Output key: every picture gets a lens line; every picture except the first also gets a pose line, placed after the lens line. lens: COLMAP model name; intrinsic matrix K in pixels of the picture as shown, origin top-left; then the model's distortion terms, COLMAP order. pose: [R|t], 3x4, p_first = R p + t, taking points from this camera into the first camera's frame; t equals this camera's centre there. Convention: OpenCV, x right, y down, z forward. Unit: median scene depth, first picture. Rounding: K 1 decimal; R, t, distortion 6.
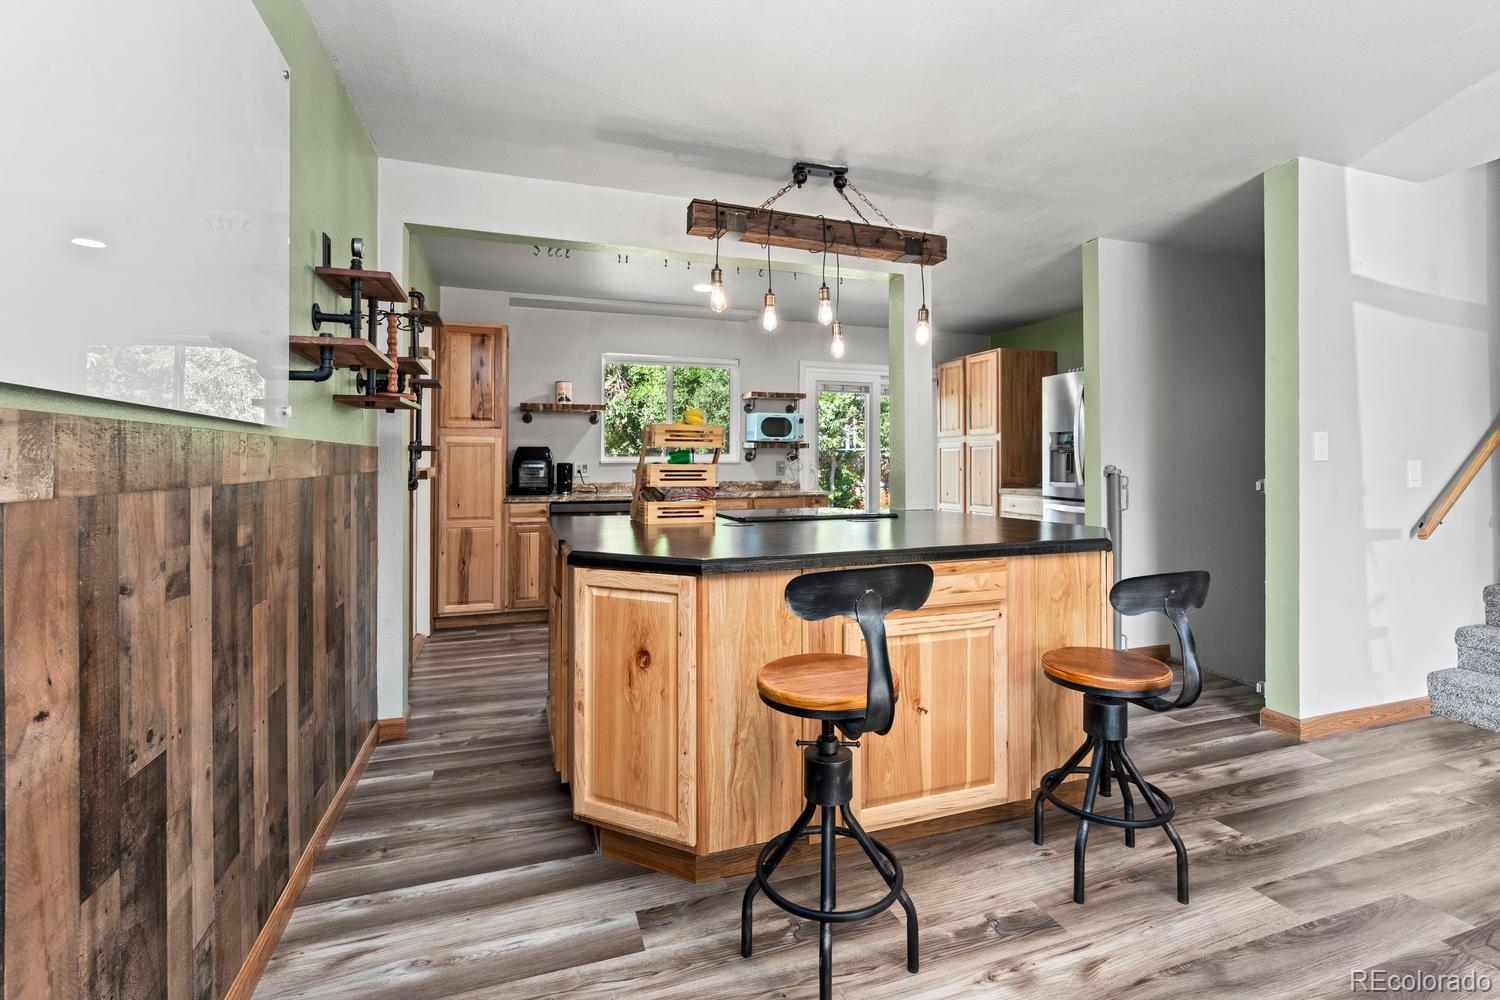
lens RADIAL K [[681.8, 0, 754.7], [0, 681.8, 455.1], [0, 0, 1]] dist [-0.003766, -0.000224]
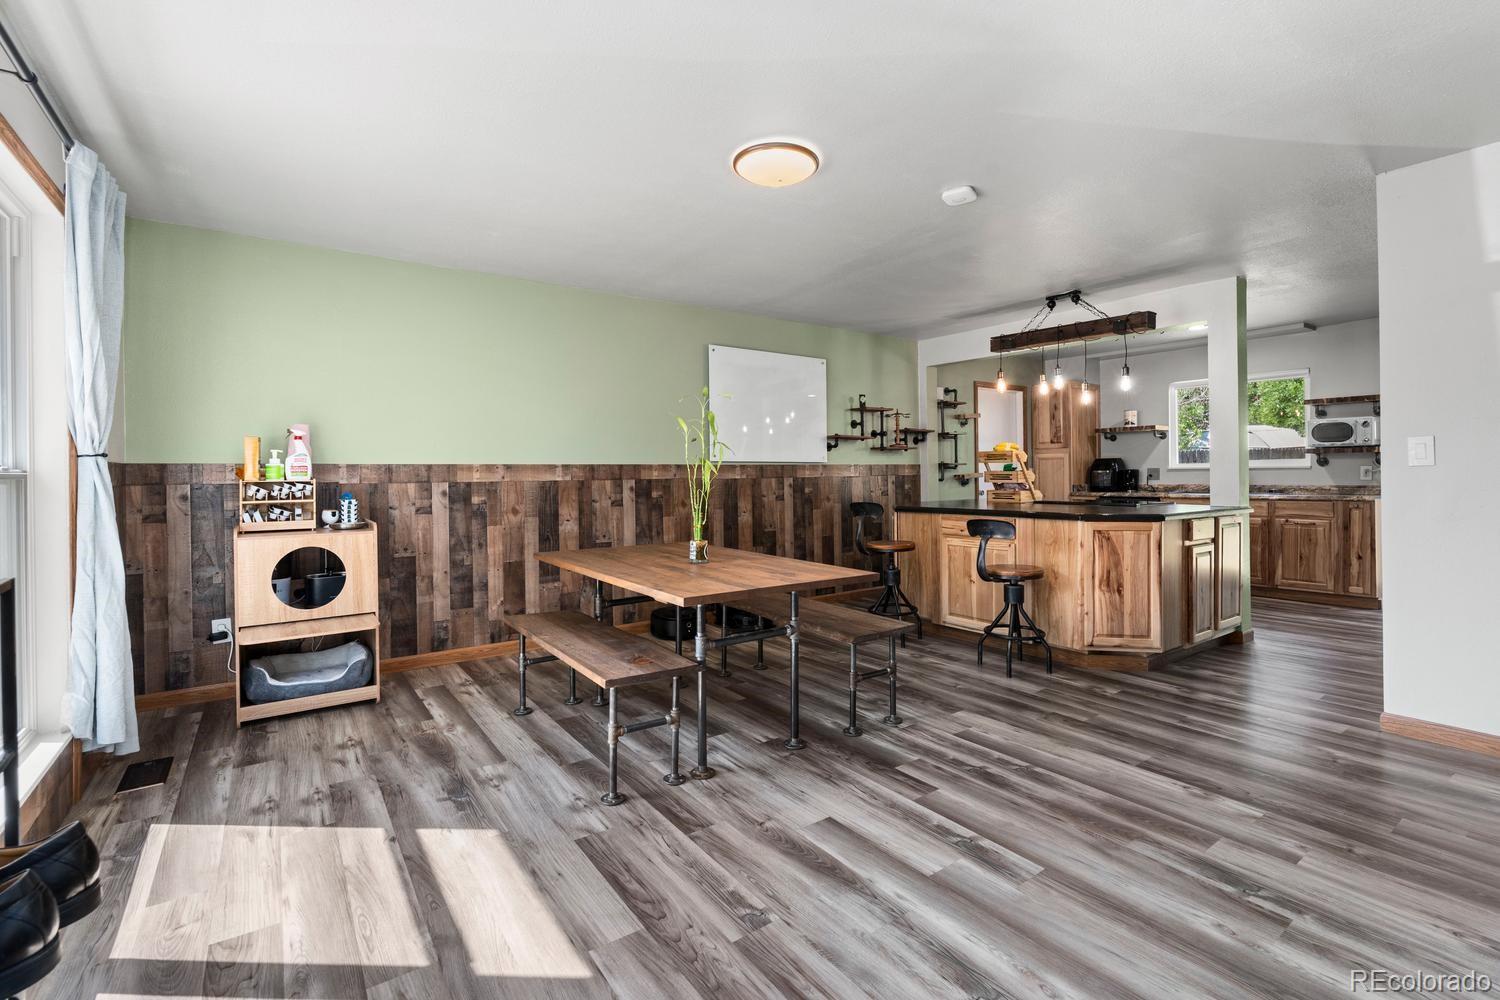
lens RADIAL K [[673.4, 0, 751.6], [0, 673.4, 479.6], [0, 0, 1]] dist [-0.008659, 0.001717]
pose [[0.283731, 0.008453, -0.958867, 2.094937], [0.019211, 0.999710, 0.014497, -0.005720], [0.958711, -0.022534, 0.283487, -0.305228]]
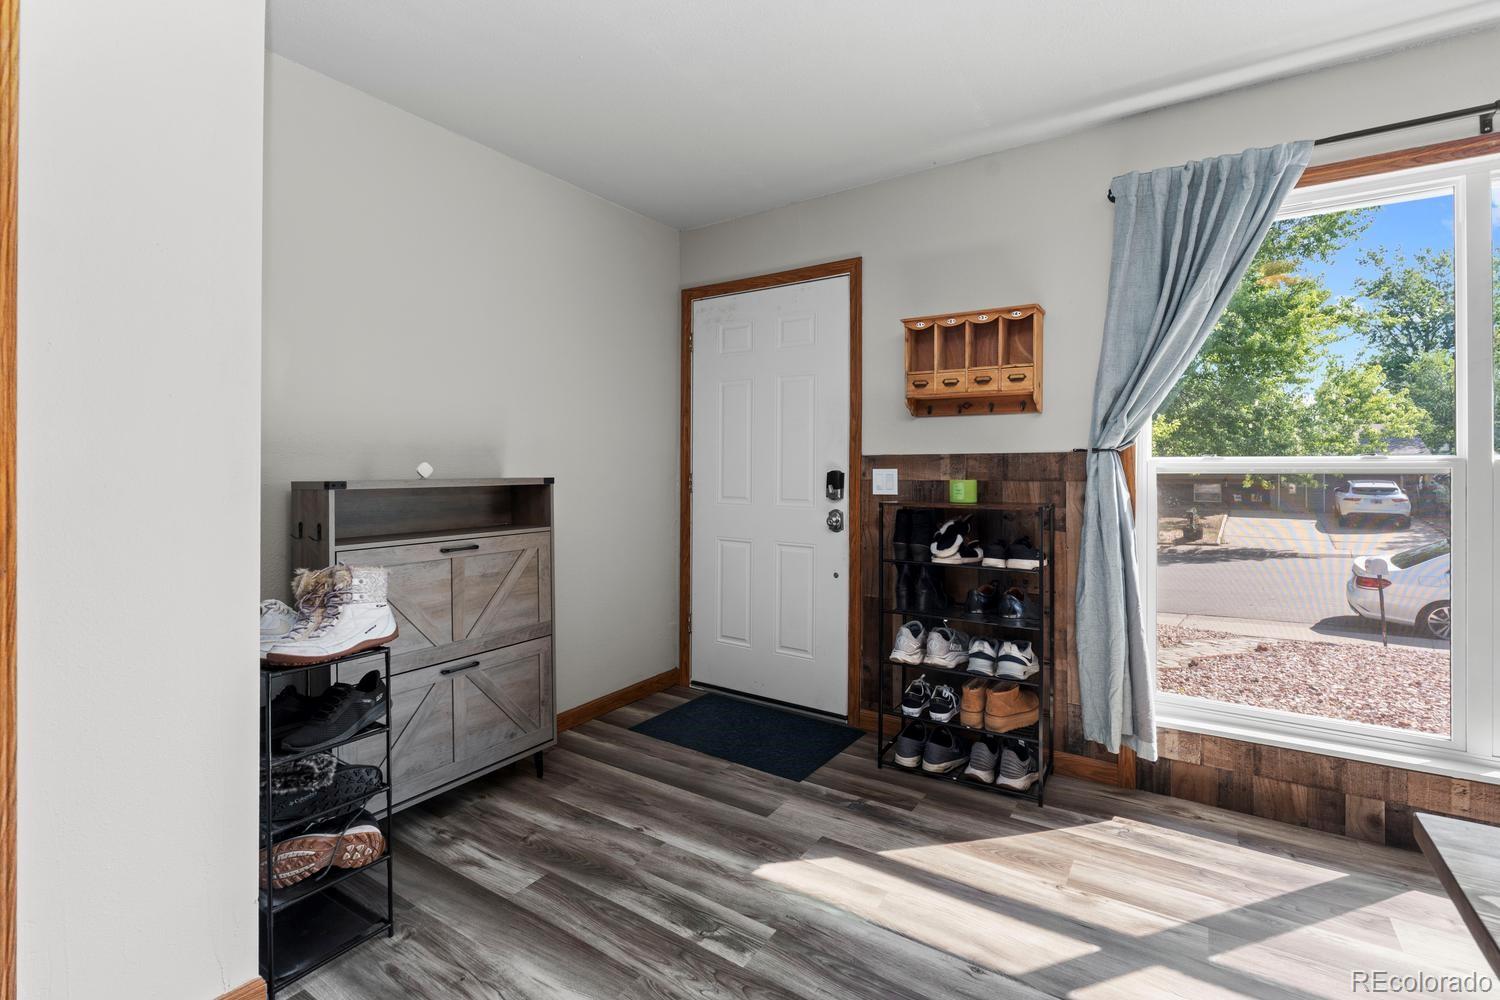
lens RADIAL K [[683.4, 0, 749.1], [0, 683.4, 466.3], [0, 0, 1]] dist [-0.002988, -0.000371]
pose [[-0.607428, 0.006026, 0.794352, 0.950959], [-0.006447, 0.999901, -0.012515, -0.001708], [-0.794348, -0.012723, -0.607329, 0.455559]]
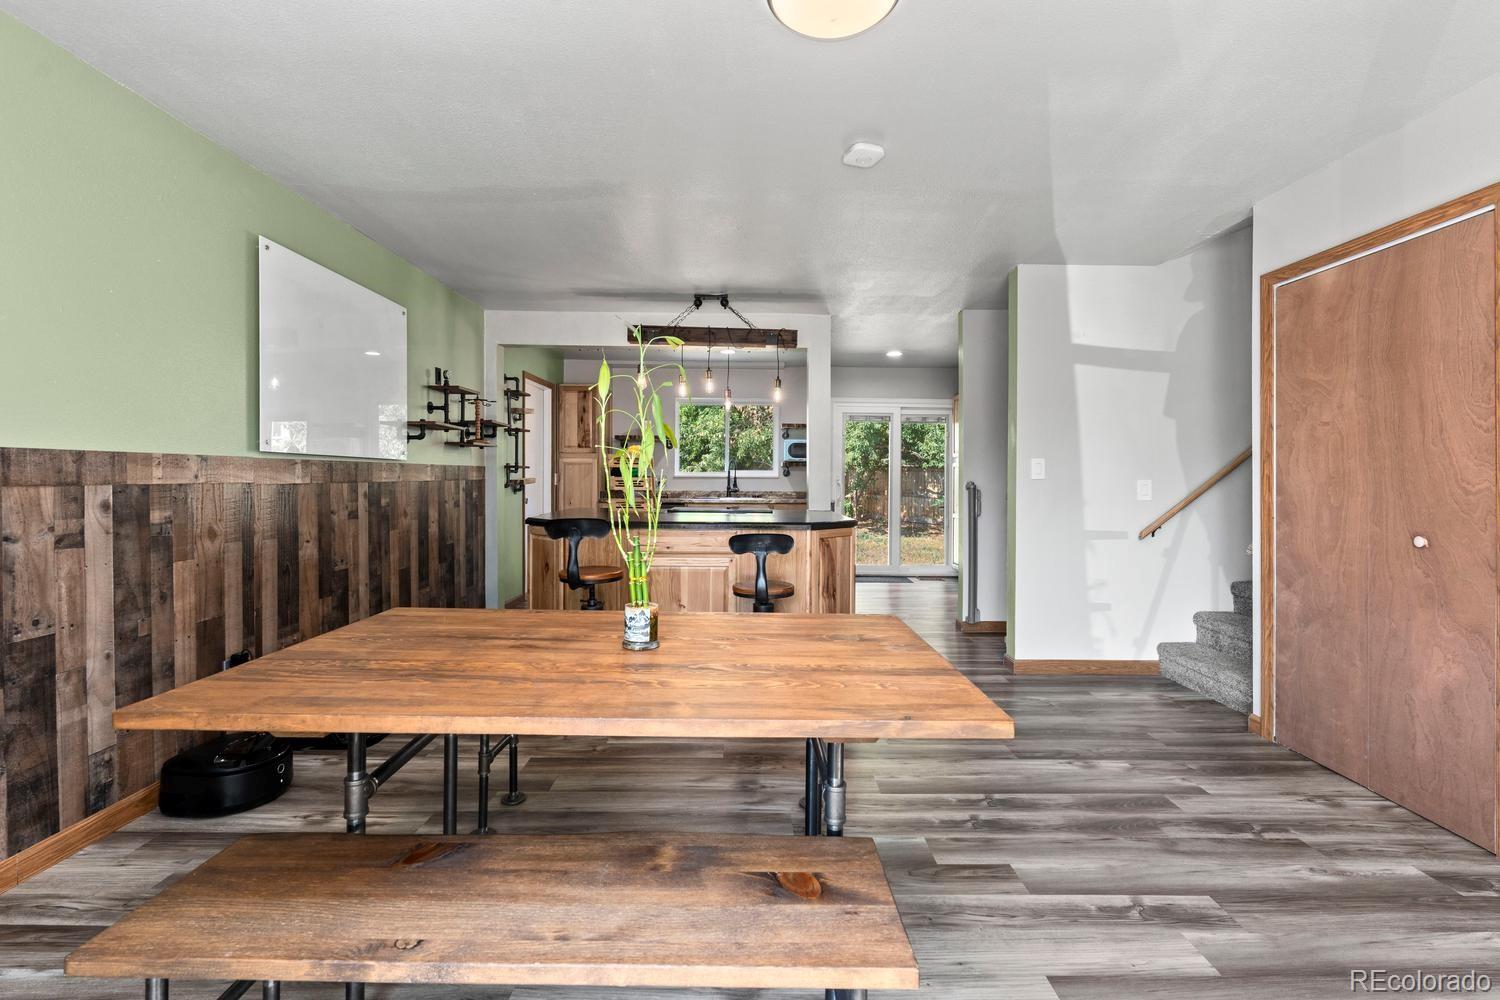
lens RADIAL K [[671.9, 0, 752.4], [0, 671.9, 483.5], [0, 0, 1]] dist [-0.009173, 0.000325]
pose [[0.948018, 0.013000, -0.317951, 1.001068], [-0.006687, 0.999758, 0.020938, -0.011241], [0.318146, -0.017724, 0.947876, -0.701853]]
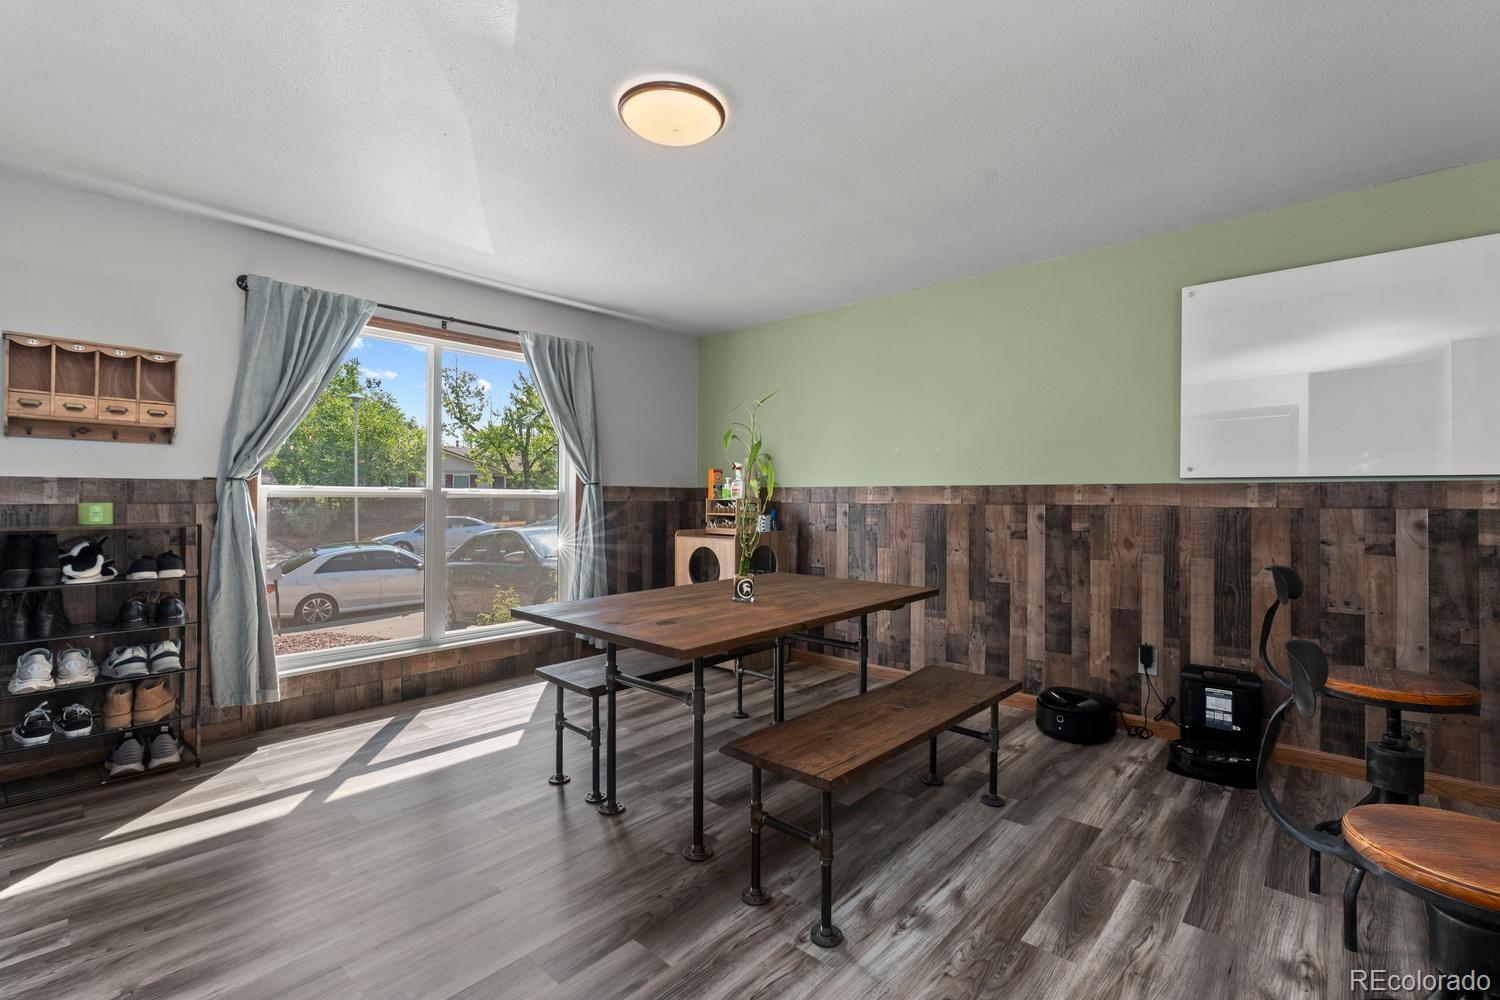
lens RADIAL K [[665.0, 0, 748.2], [0, 665.0, 496.5], [0, 0, 1]] dist [-0.008252, 0.000474]
pose [[-0.875759, -0.000630, -0.482747, 1.231510], [0.004931, 0.999935, -0.010252, 0.011991], [0.482723, -0.011359, -0.875700, 1.117494]]
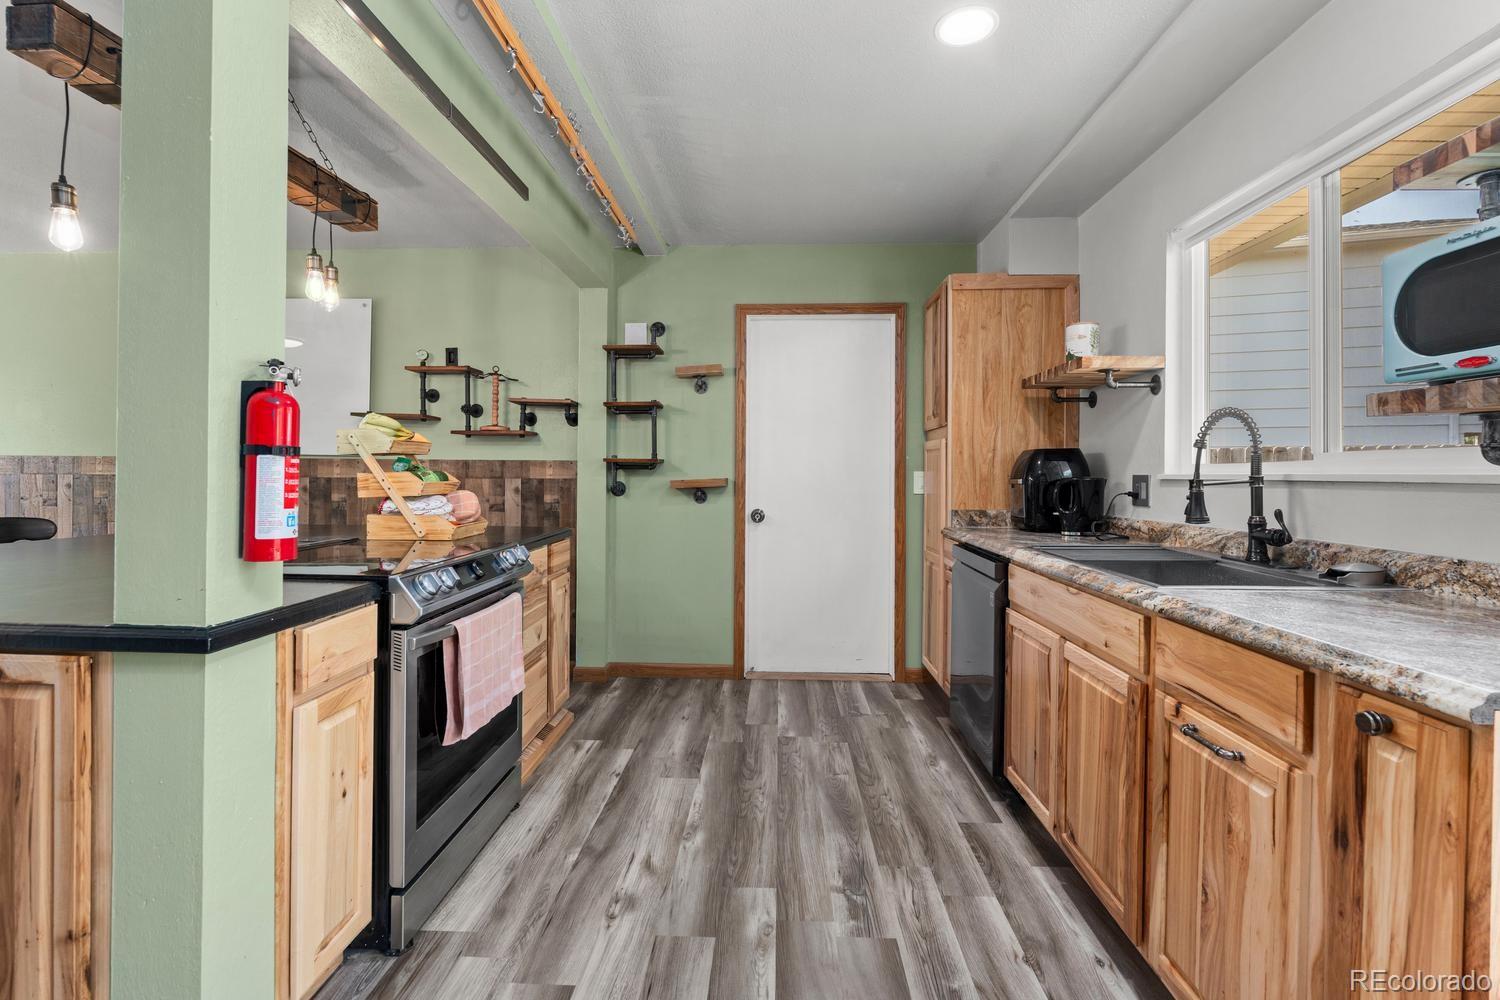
lens RADIAL K [[670.9, 0, 746.7], [0, 670.9, 472.7], [0, 0, 1]] dist [-0.005685, 0.000400]
pose [[-0.366142, -0.001739, -0.930557, 0.788545], [0.001788, 0.999995, -0.002572, 0.022472], [0.930557, -0.002606, -0.366138, 2.476875]]
